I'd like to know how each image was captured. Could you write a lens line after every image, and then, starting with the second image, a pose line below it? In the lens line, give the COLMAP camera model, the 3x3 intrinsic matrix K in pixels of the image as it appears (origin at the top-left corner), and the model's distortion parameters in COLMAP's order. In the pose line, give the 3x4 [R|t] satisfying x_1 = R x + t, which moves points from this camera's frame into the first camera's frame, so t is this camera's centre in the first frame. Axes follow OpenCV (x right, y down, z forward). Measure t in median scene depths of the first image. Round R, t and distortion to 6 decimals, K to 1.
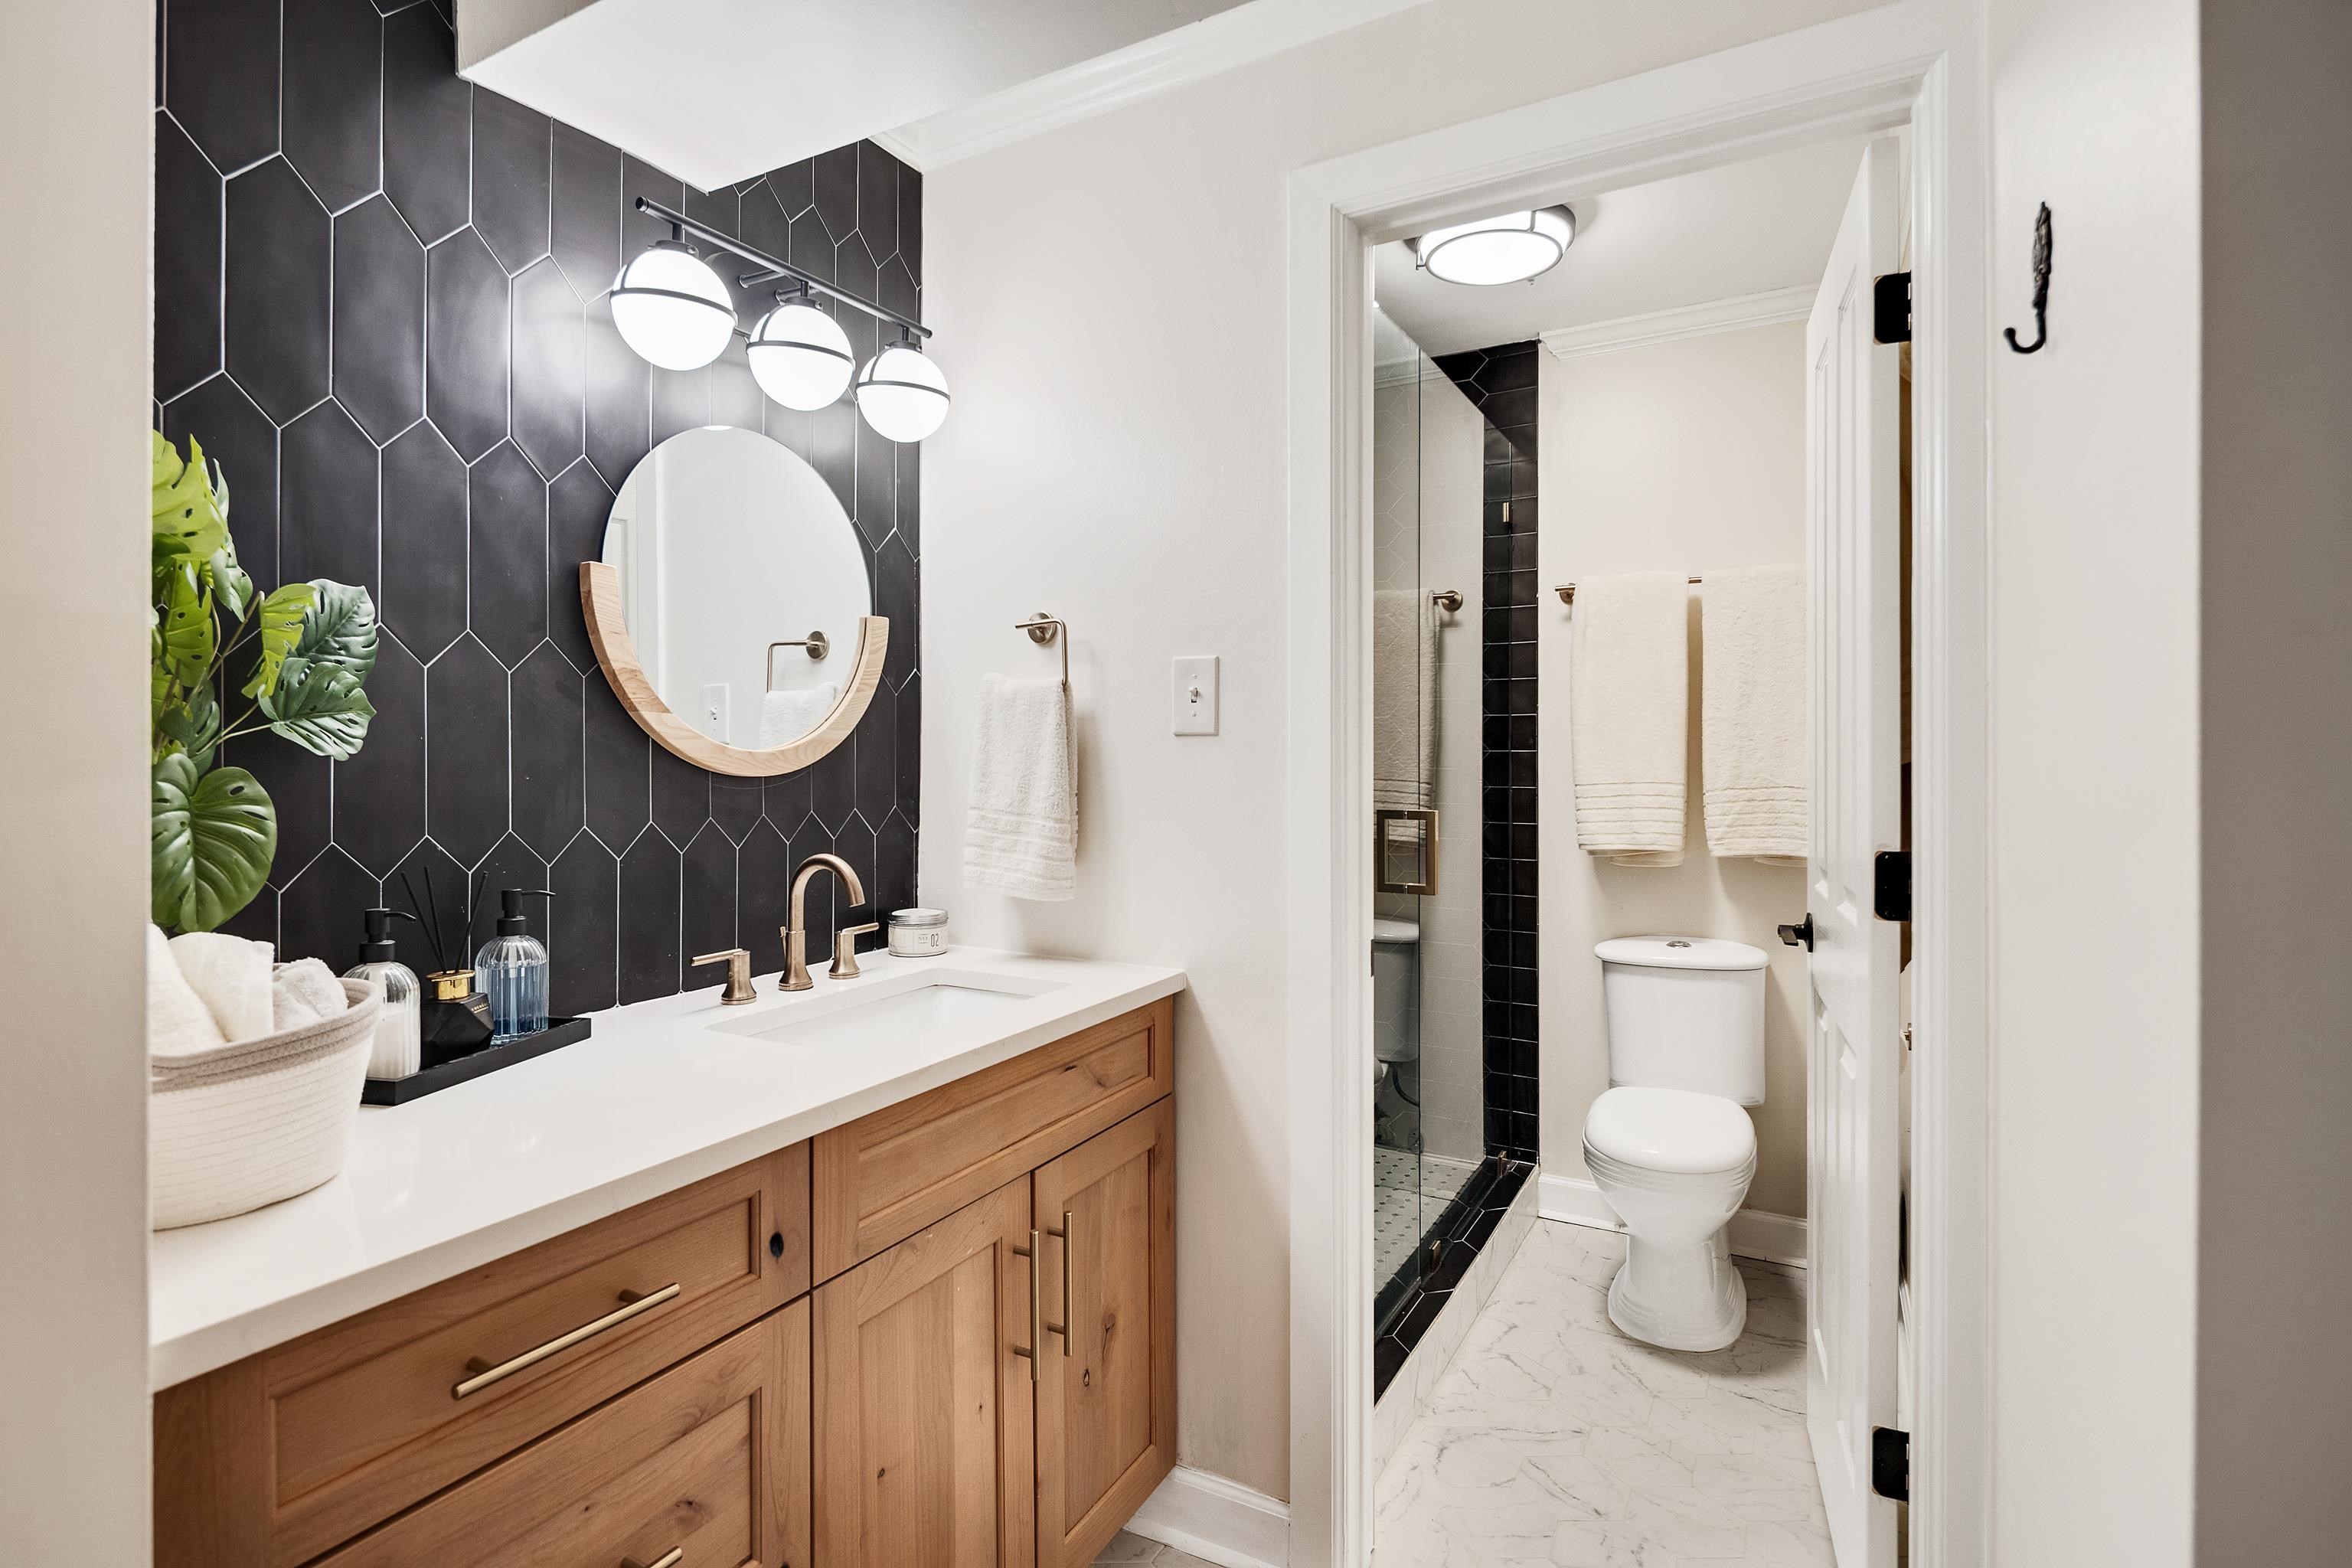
lens RADIAL K [[1143.8, 0, 1158.0], [0, 1143.8, 749.4], [0, 0, 1]] dist [0.005271, -0.000272]
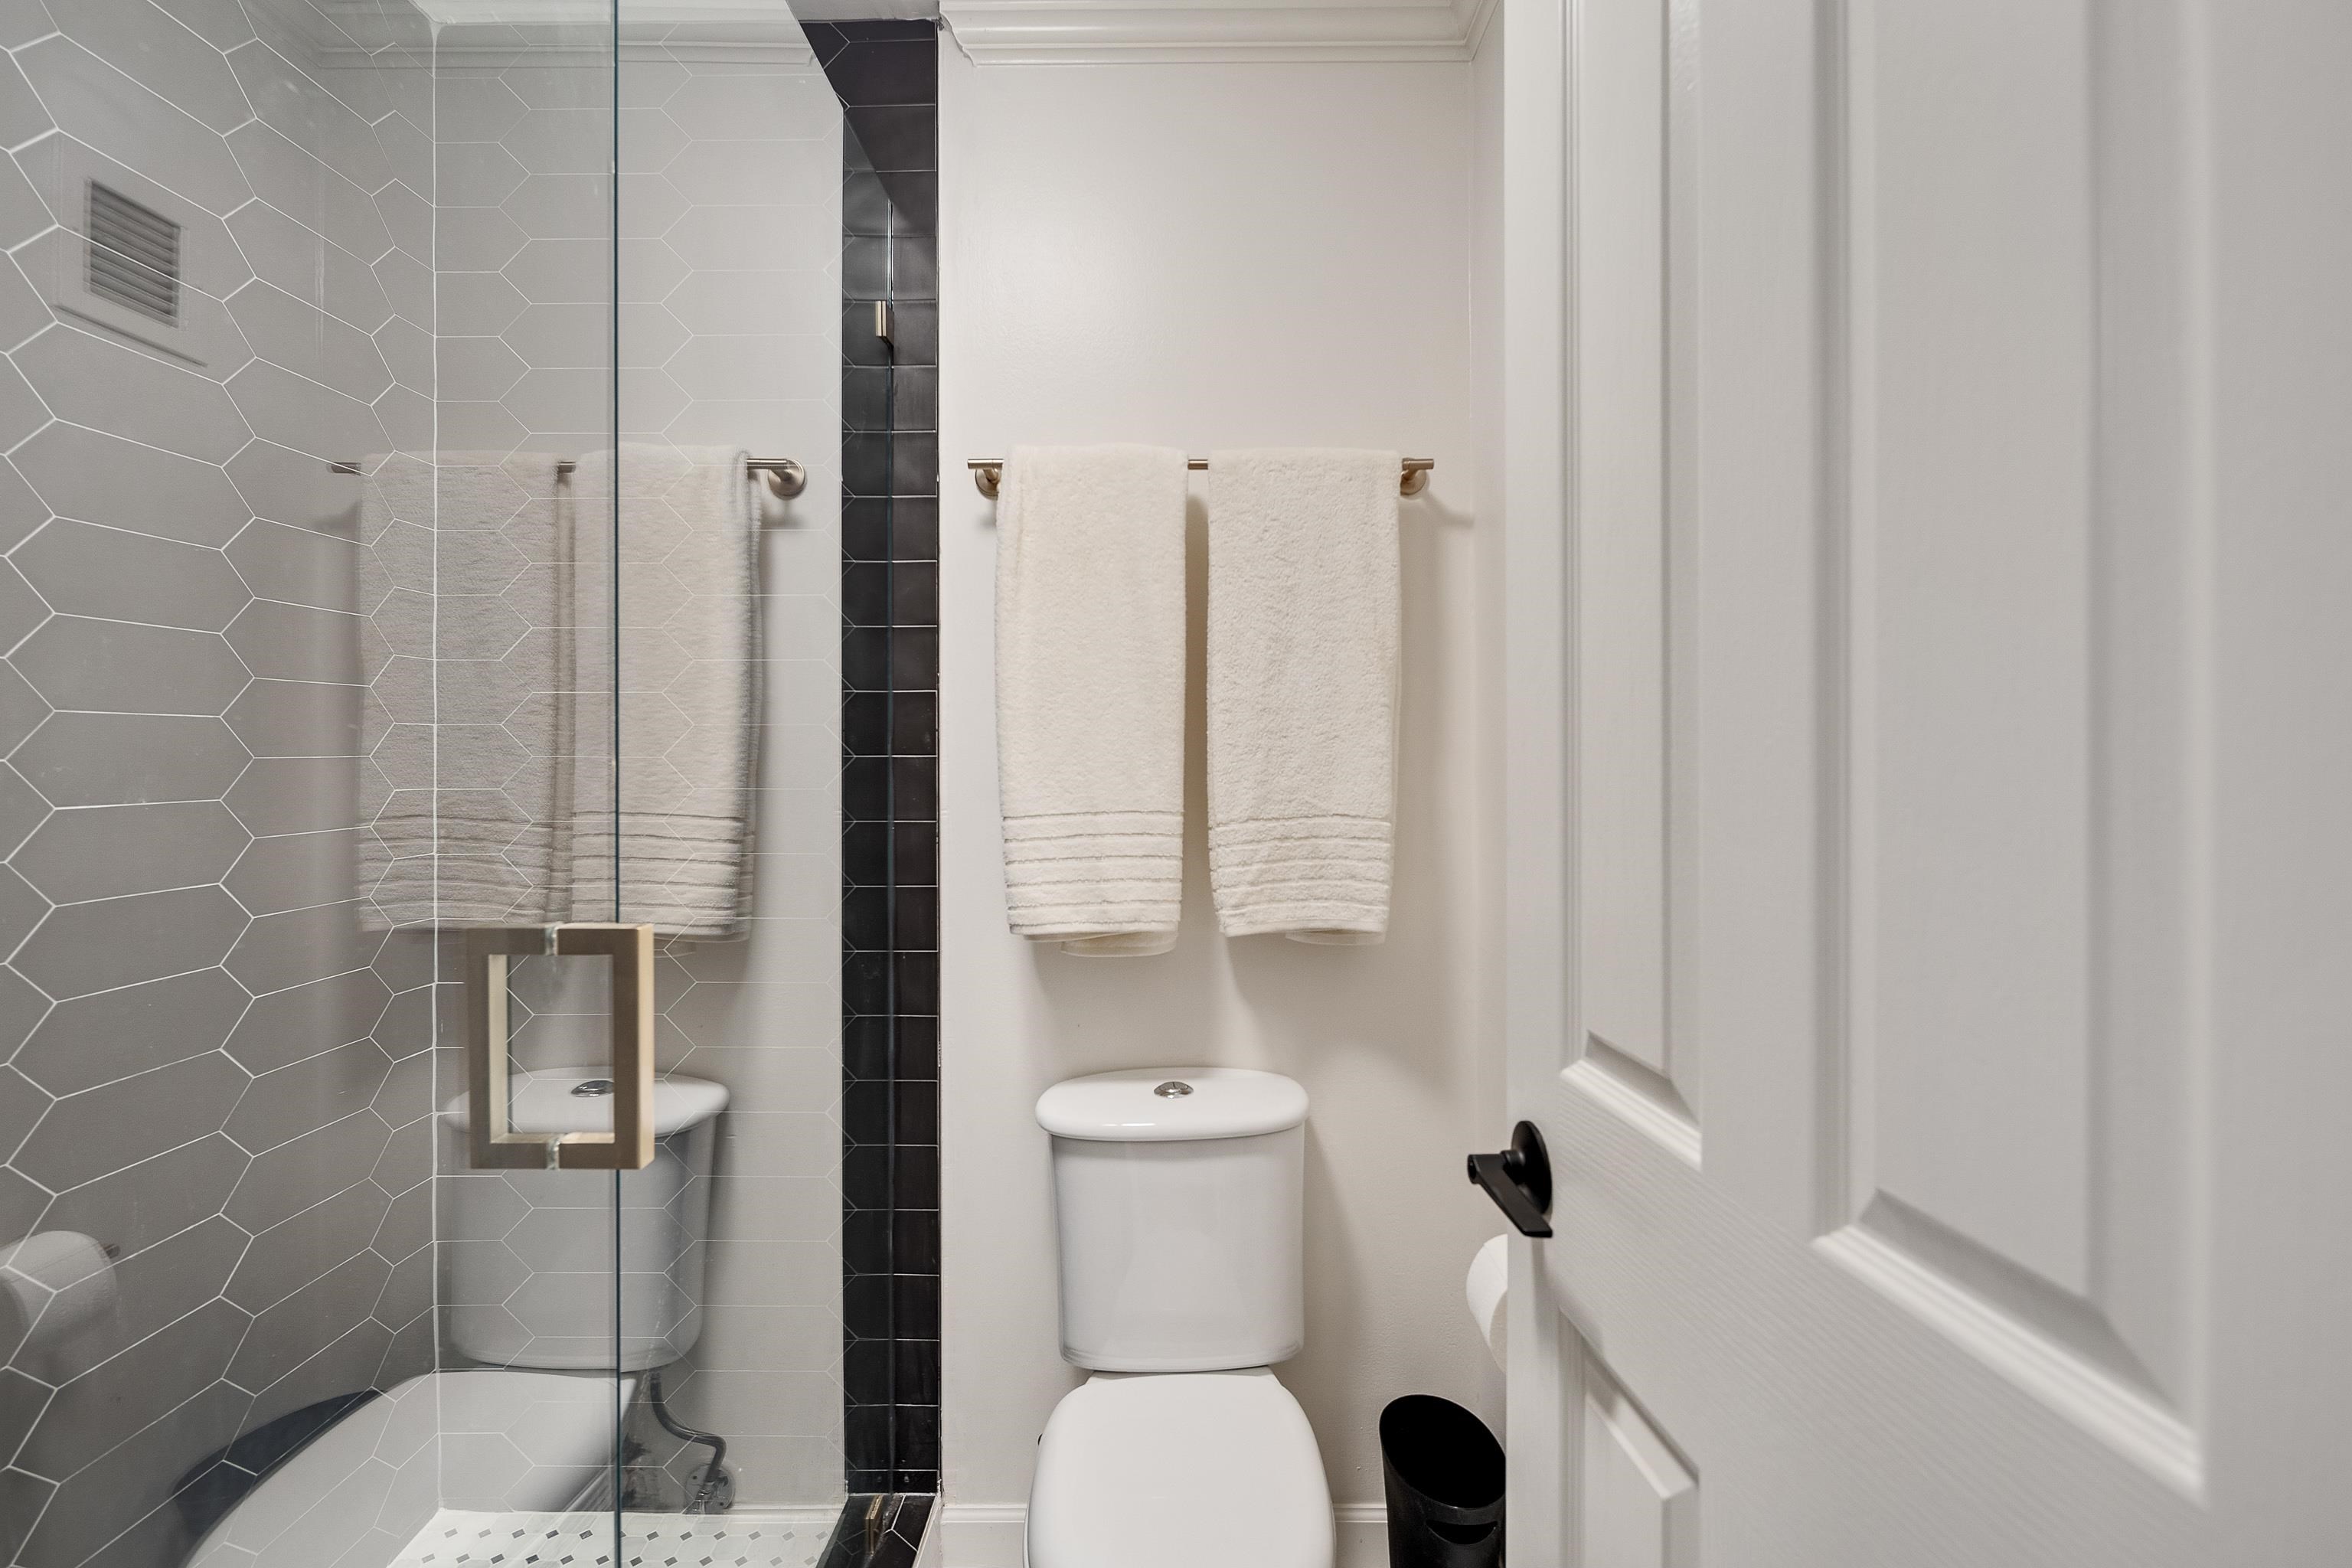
lens RADIAL K [[1143.8, 0, 1158.0], [0, 1143.8, 749.4], [0, 0, 1]] dist [0.005271, -0.000272]
pose [[0.873201, -0.002215, 0.487356, 0.156405], [0.000300, 0.999992, 0.004006, -0.004171], [-0.487361, -0.003352, 0.873194, 0.470049]]
